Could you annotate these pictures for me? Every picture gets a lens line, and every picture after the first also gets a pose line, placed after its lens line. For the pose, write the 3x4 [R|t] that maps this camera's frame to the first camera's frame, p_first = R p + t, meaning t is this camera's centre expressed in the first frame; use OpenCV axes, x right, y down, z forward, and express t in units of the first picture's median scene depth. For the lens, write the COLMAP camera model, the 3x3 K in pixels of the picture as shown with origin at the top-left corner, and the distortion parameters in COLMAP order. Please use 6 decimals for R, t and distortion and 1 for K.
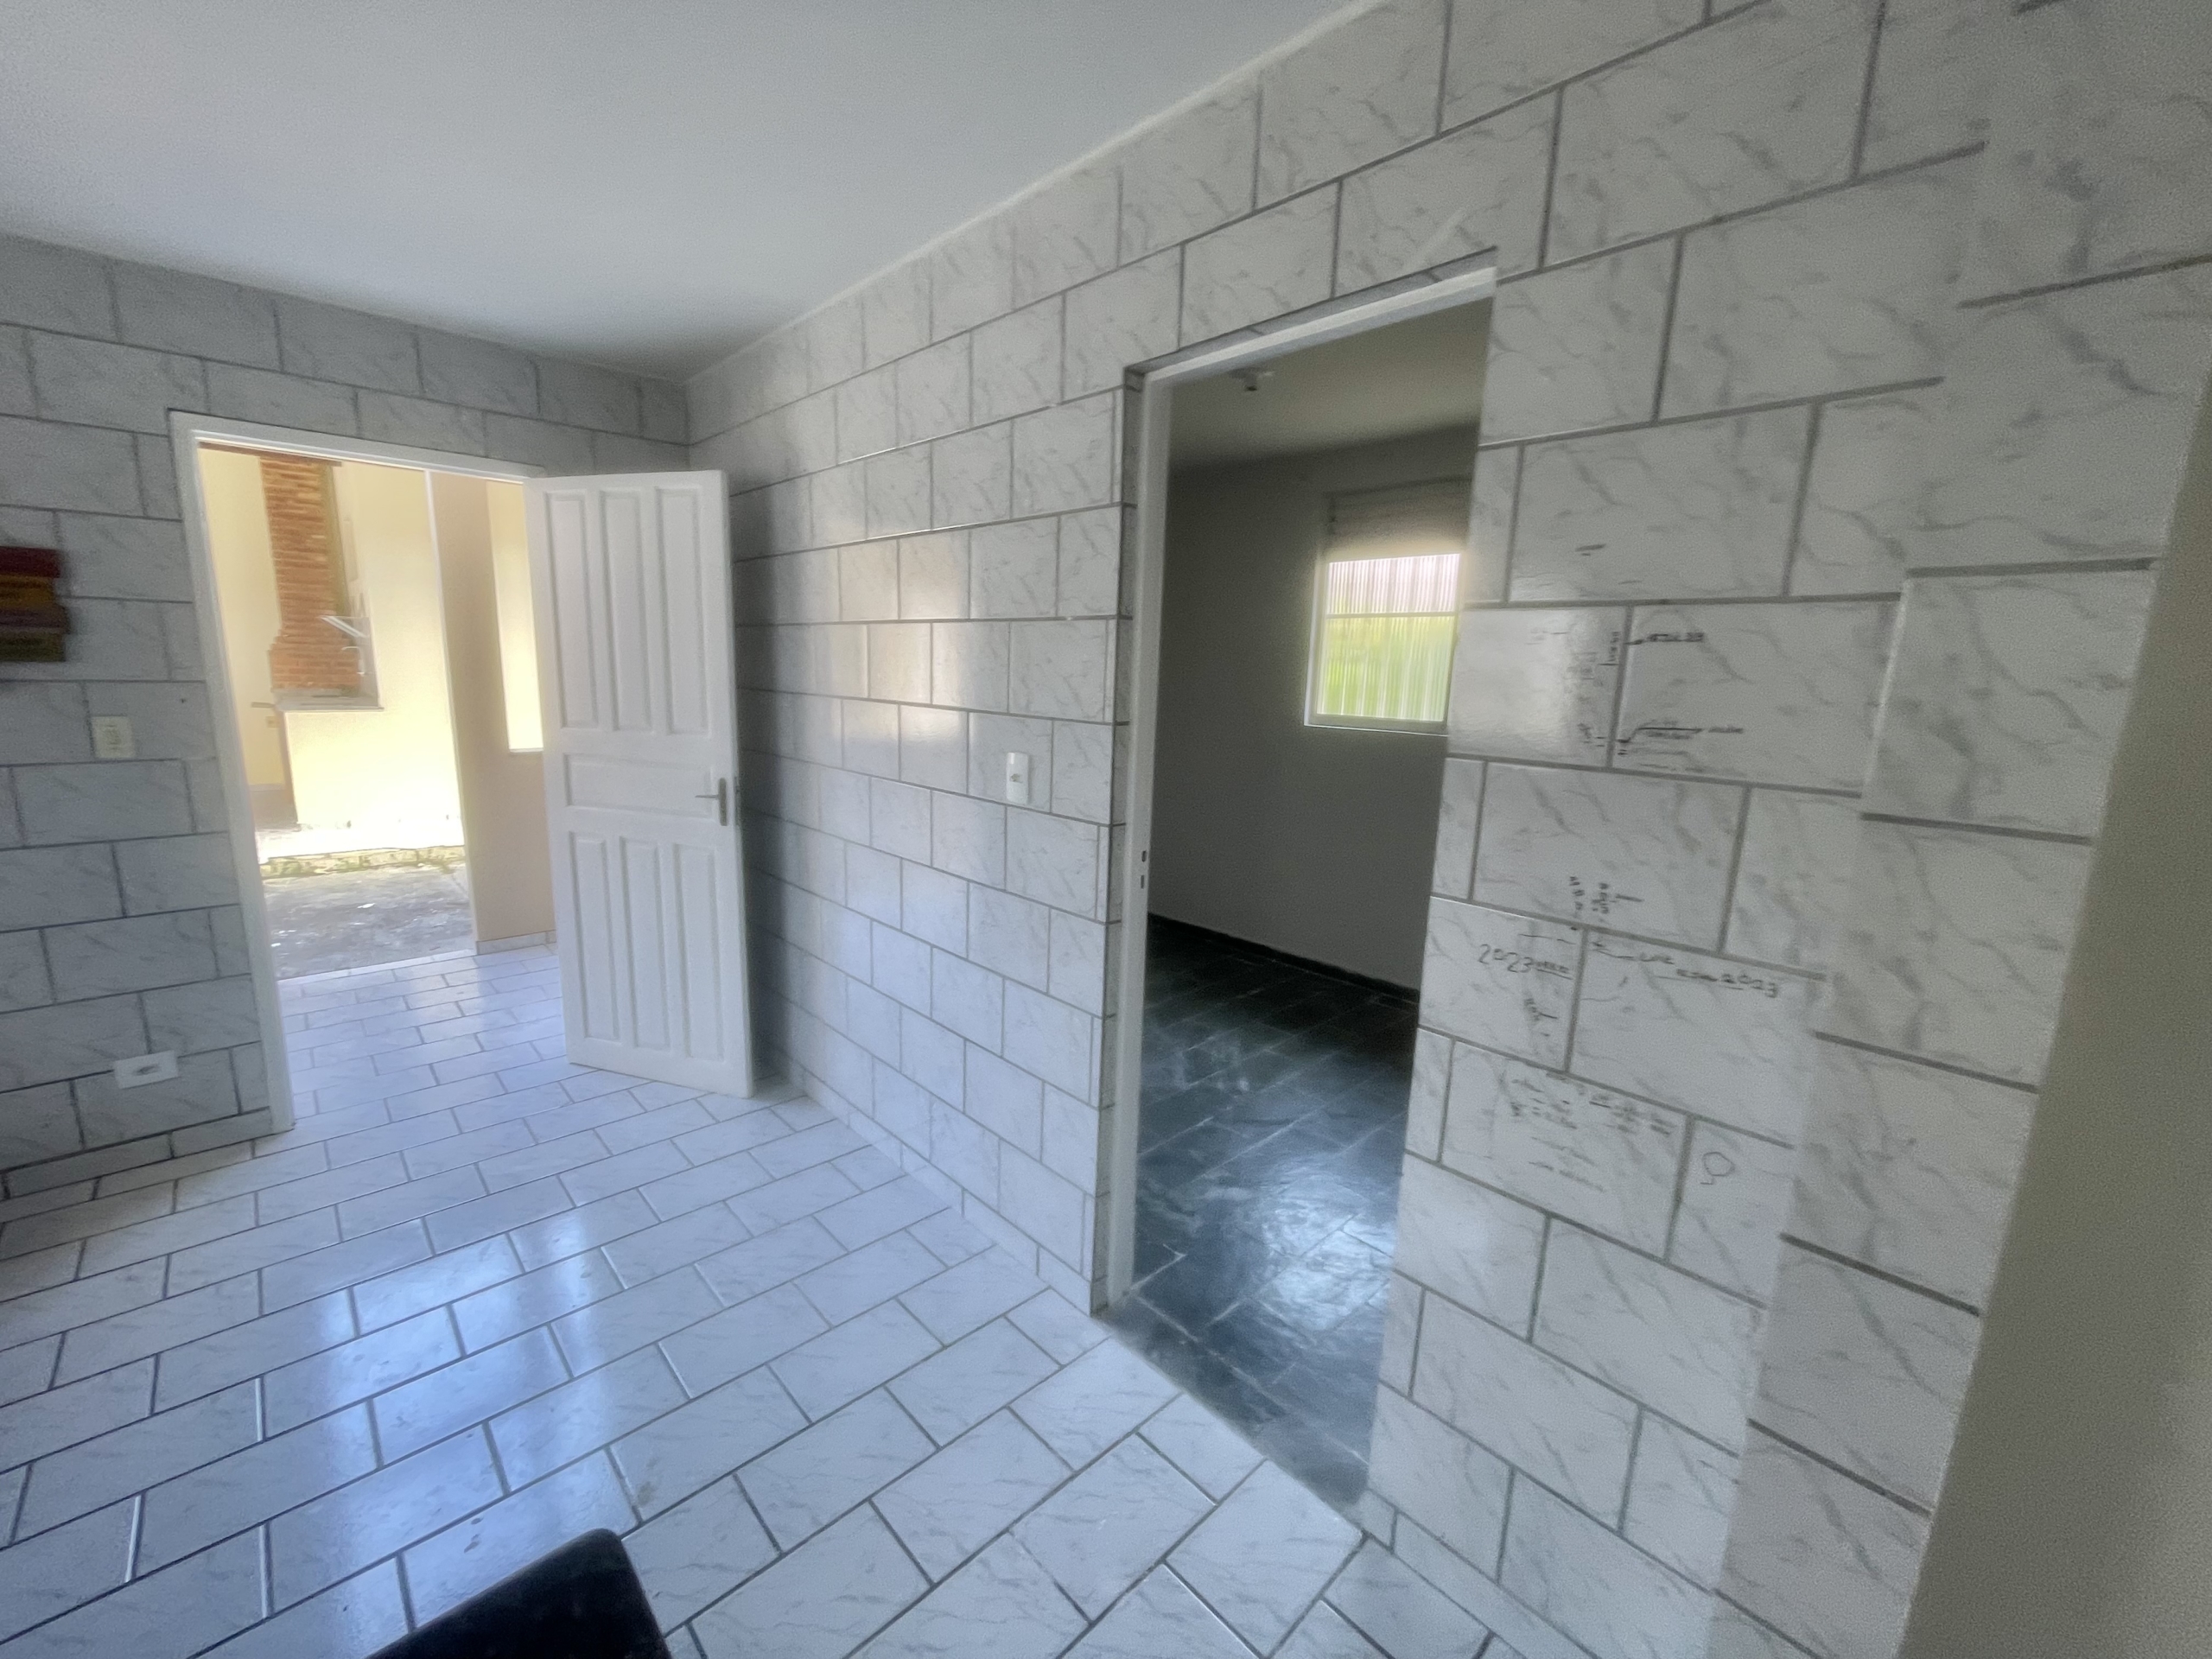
lens RADIAL K [[893.8, 0, 1099.1], [0, 893.8, 831.5], [0, 0, 1]] dist [0.000609, 0.000152]
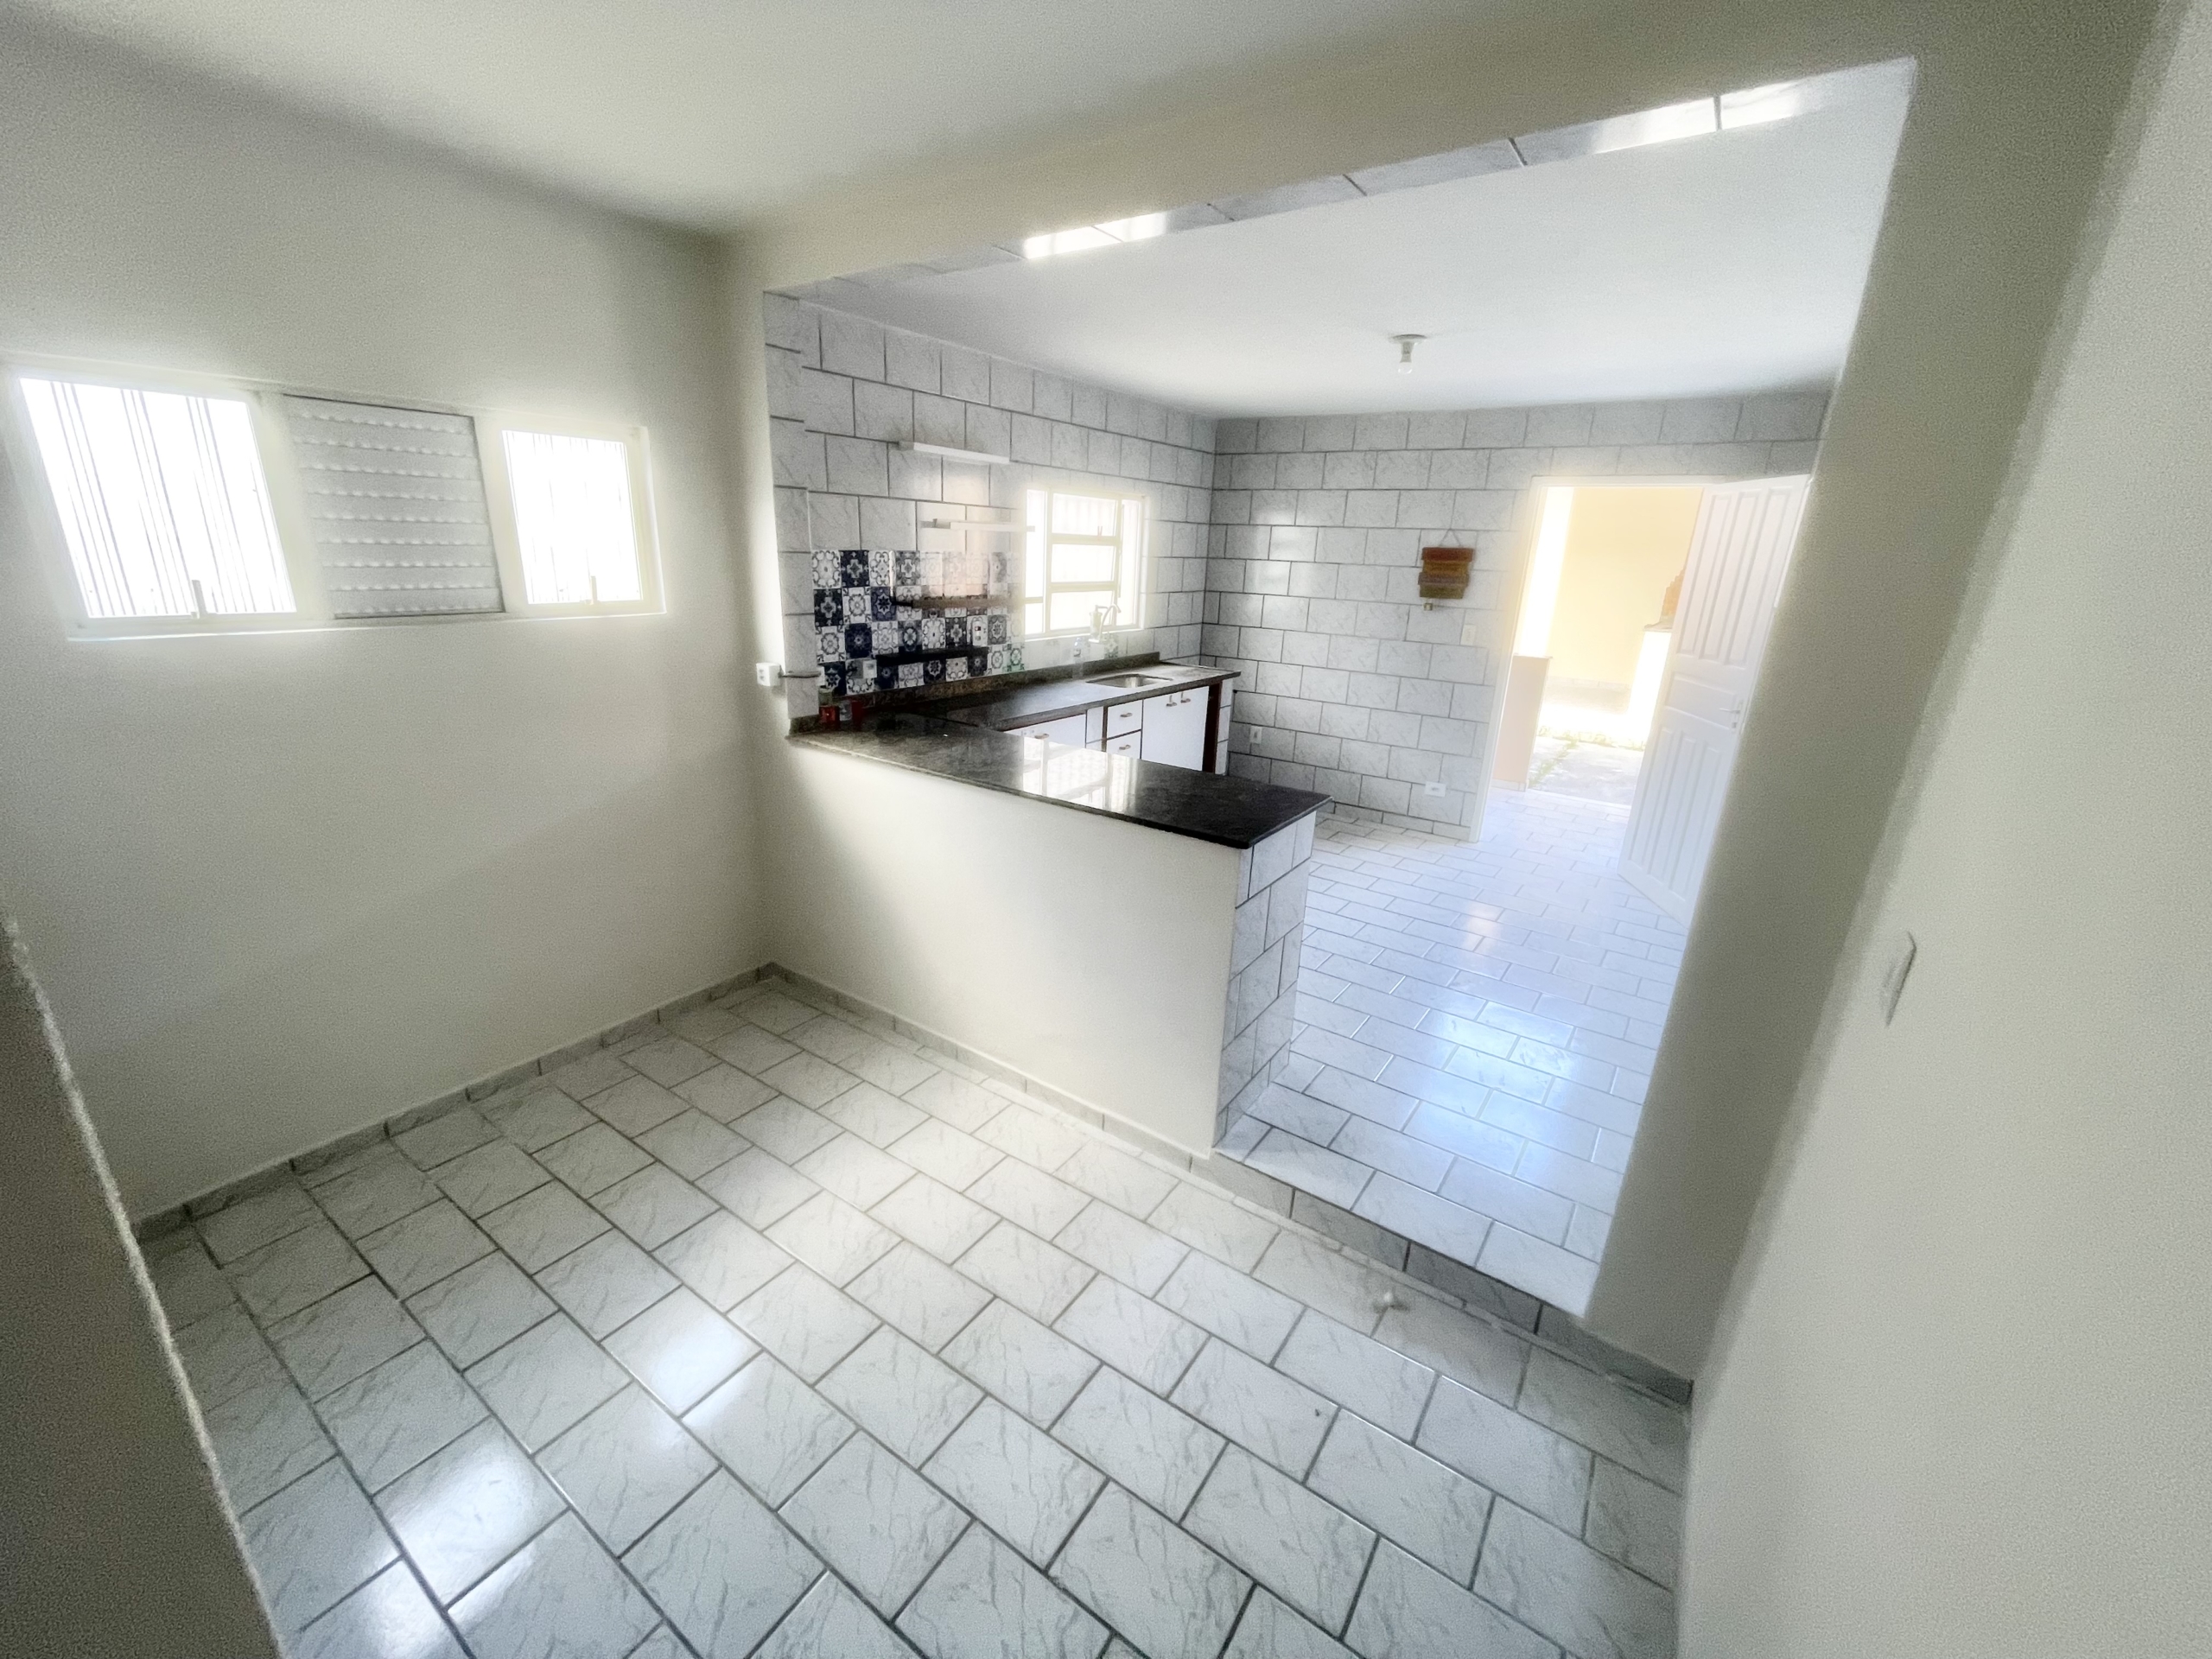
lens RADIAL K [[893.8, 0, 1099.1], [0, 893.8, 831.5], [0, 0, 1]] dist [0.000609, 0.000152]
pose [[0.204519, 0.280374, -0.937850, 0.844582], [-0.209528, 0.948434, 0.237846, 0.017920], [0.956175, 0.147861, 0.252719, -0.318337]]
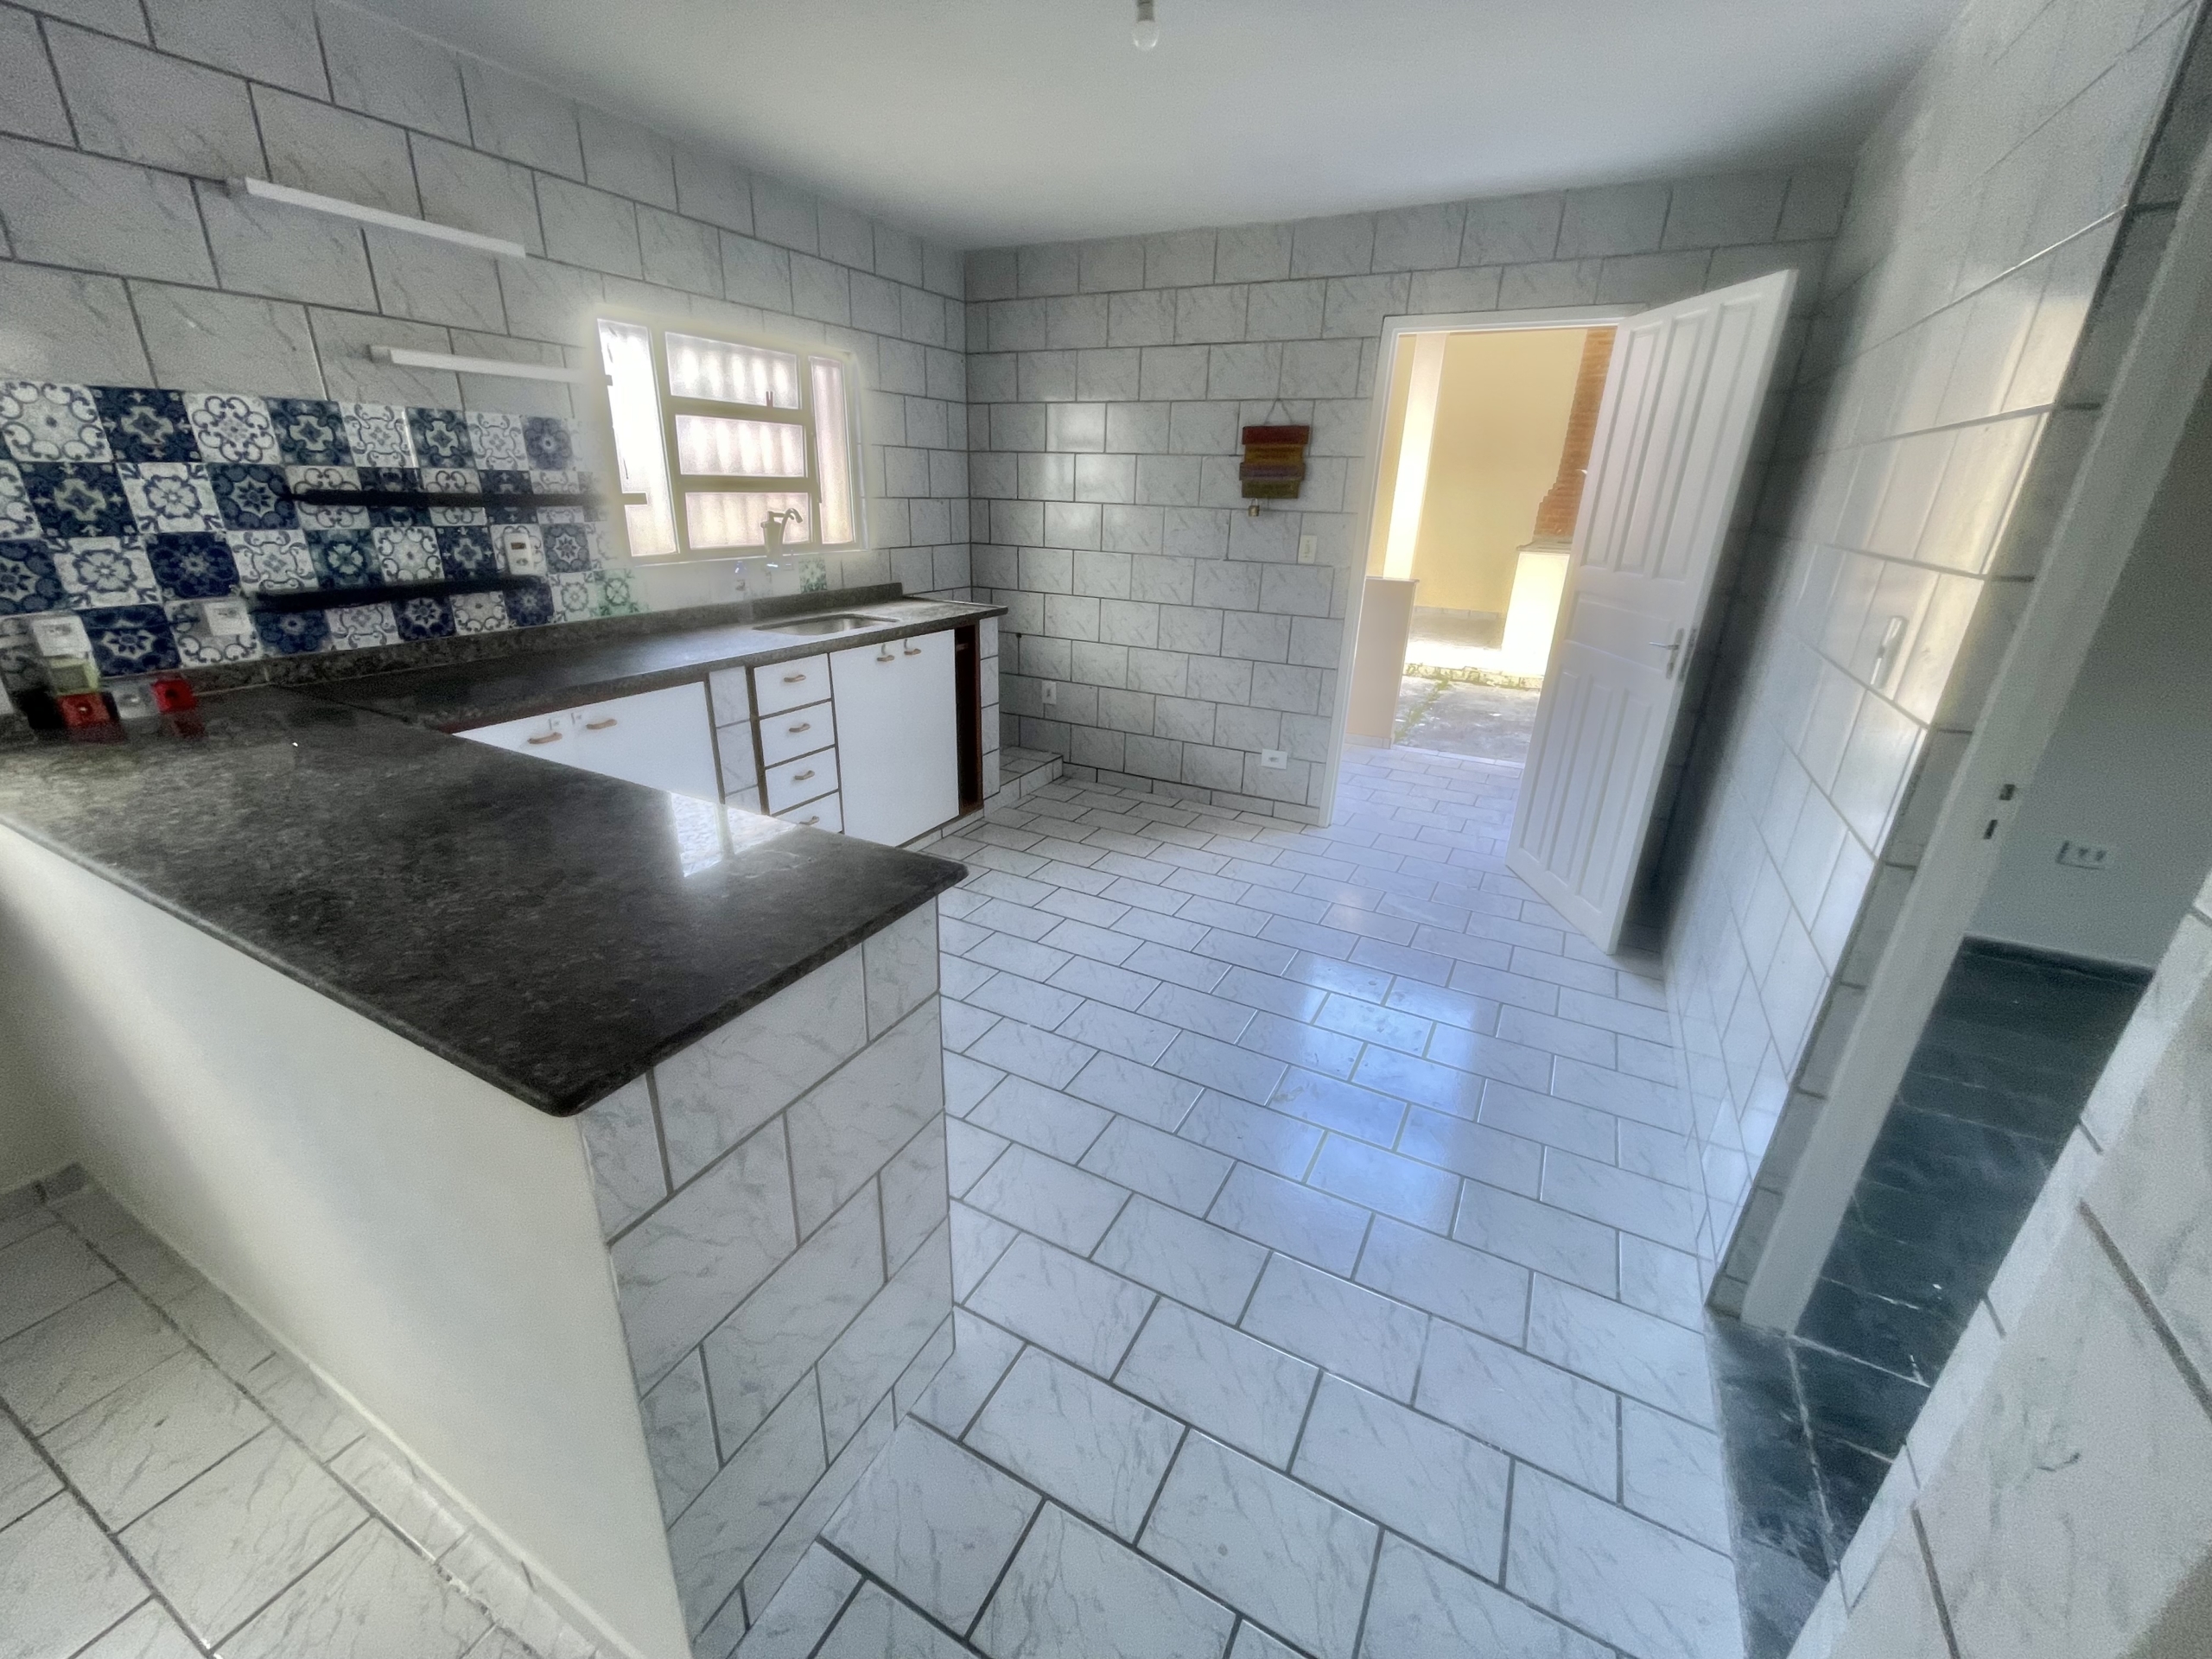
lens RADIAL K [[893.8, 0, 1099.1], [0, 893.8, 831.5], [0, 0, 1]] dist [0.000609, 0.000152]
pose [[0.327174, 0.325533, -0.887122, 0.333575], [-0.192221, 0.942088, 0.274811, 0.001992], [0.925207, 0.080613, 0.370801, 0.106434]]
